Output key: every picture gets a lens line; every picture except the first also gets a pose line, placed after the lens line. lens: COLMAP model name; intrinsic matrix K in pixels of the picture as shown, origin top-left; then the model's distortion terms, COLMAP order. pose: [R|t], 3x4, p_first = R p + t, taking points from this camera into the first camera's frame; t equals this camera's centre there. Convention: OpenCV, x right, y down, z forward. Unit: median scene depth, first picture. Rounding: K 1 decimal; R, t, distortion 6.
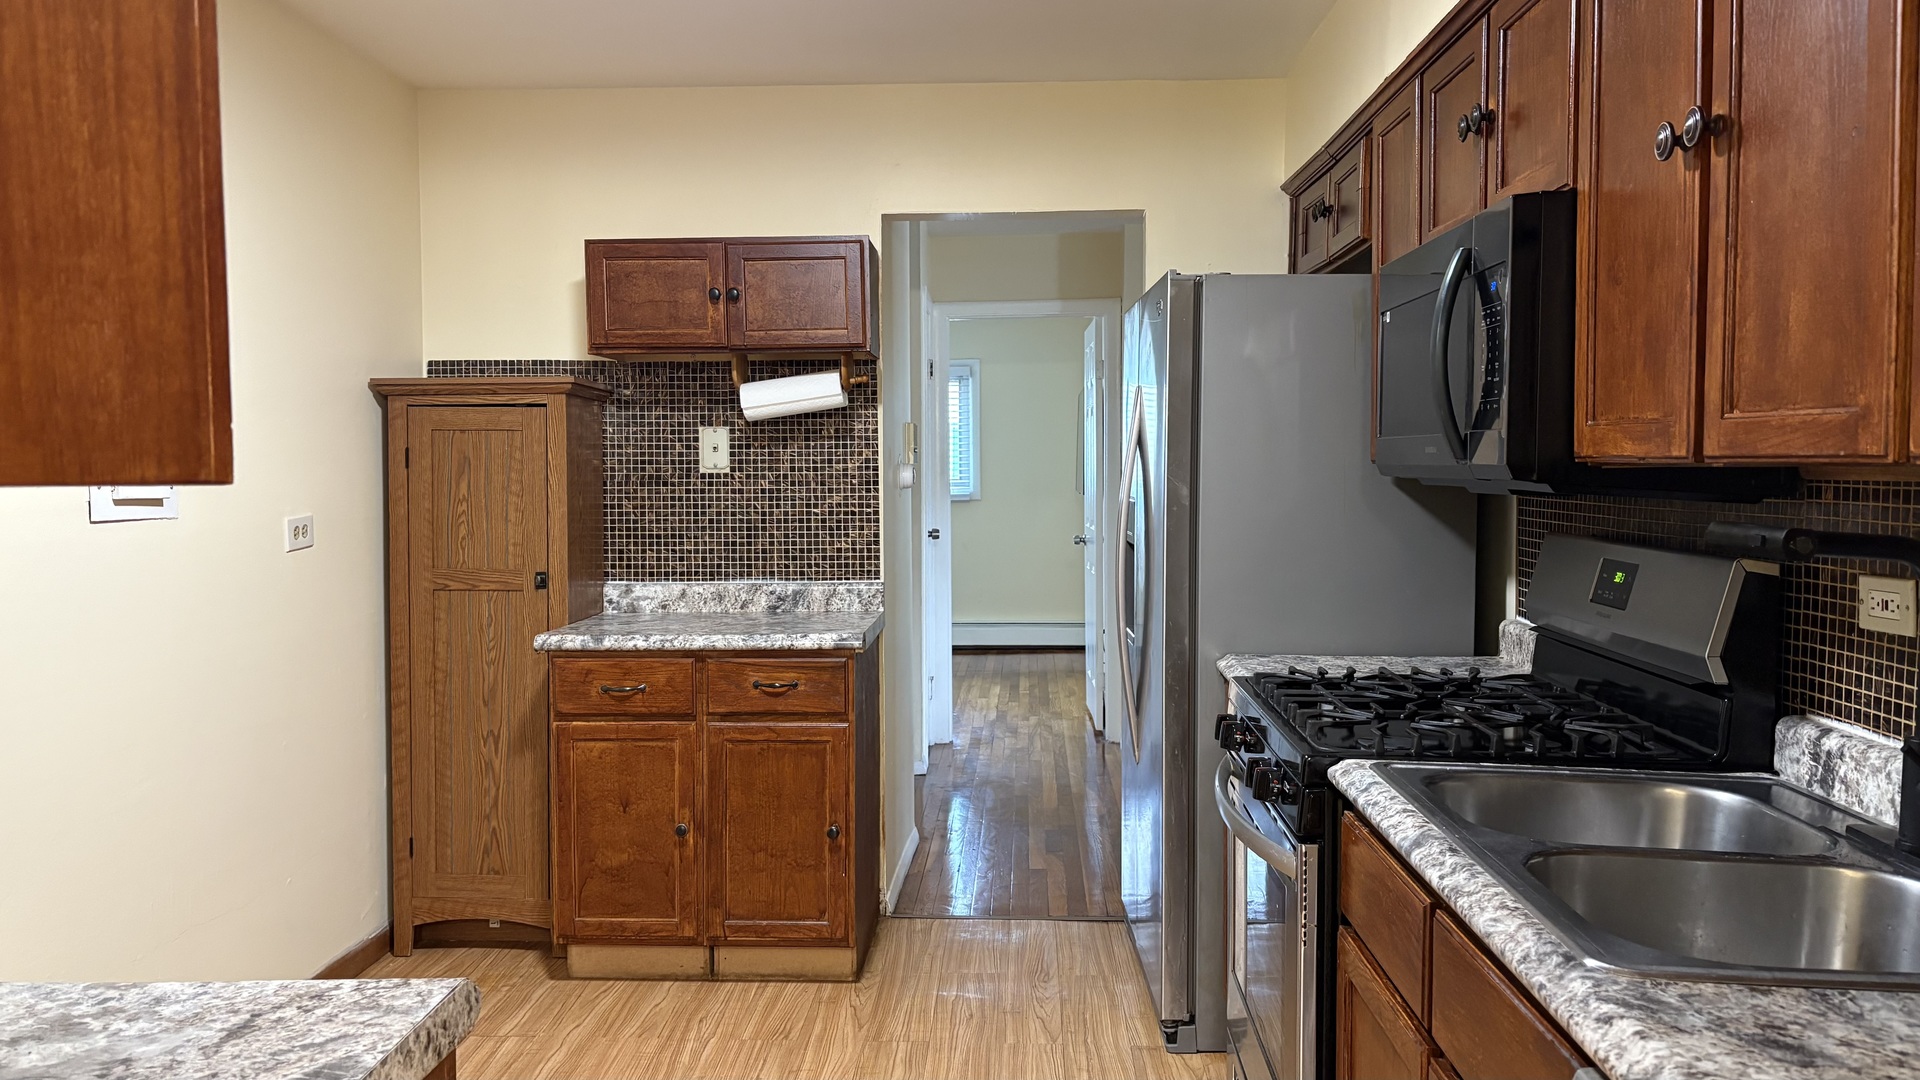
lens RADIAL K [[1461.7, 0, 963.7], [0, 1461.7, 526.0], [0, 0, 1]] dist [0.006943, -0.000967]
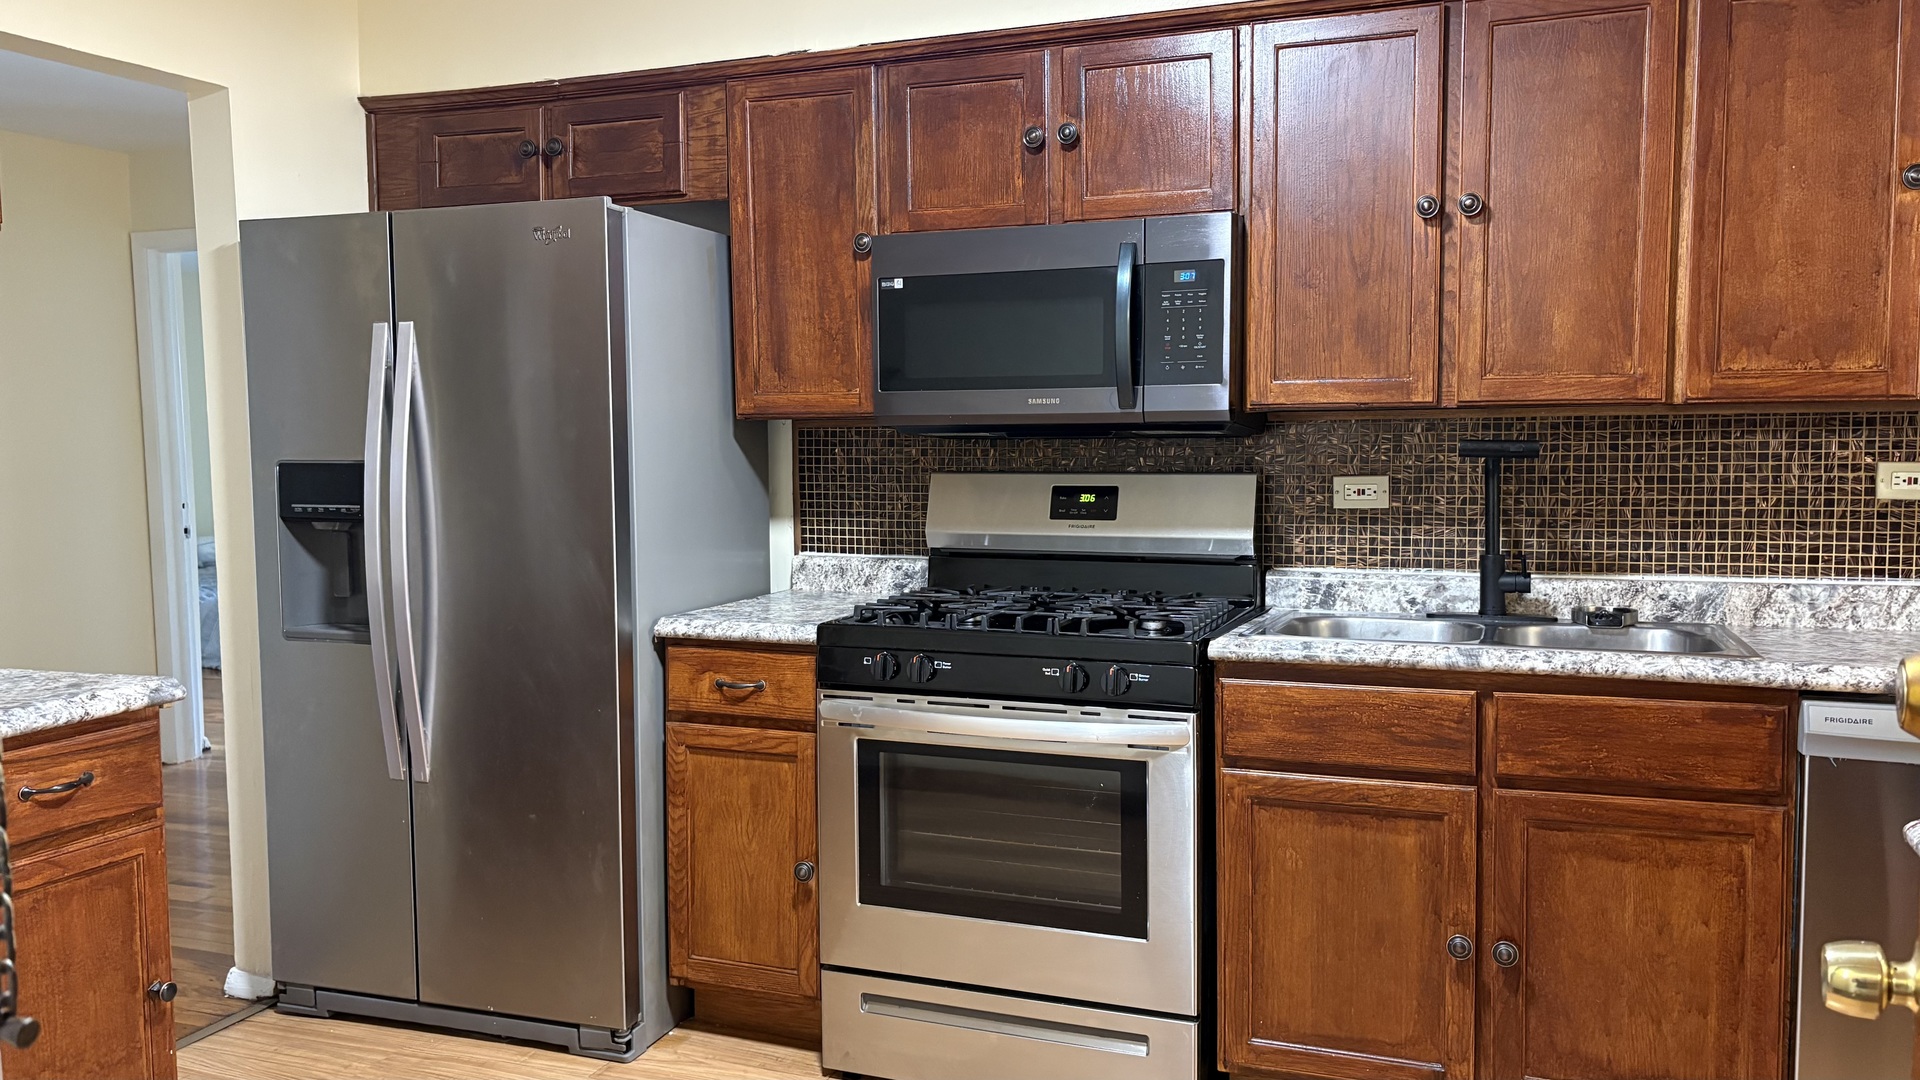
lens RADIAL K [[1461.7, 0, 960.8], [0, 1461.7, 553.1], [0, 0, 1]] dist [0.006943, -0.000967]
pose [[0.303824, -0.081726, 0.949216, -0.576367], [0.050556, 0.996293, 0.069597, -0.009183], [-0.951386, 0.026843, 0.306830, 0.463836]]
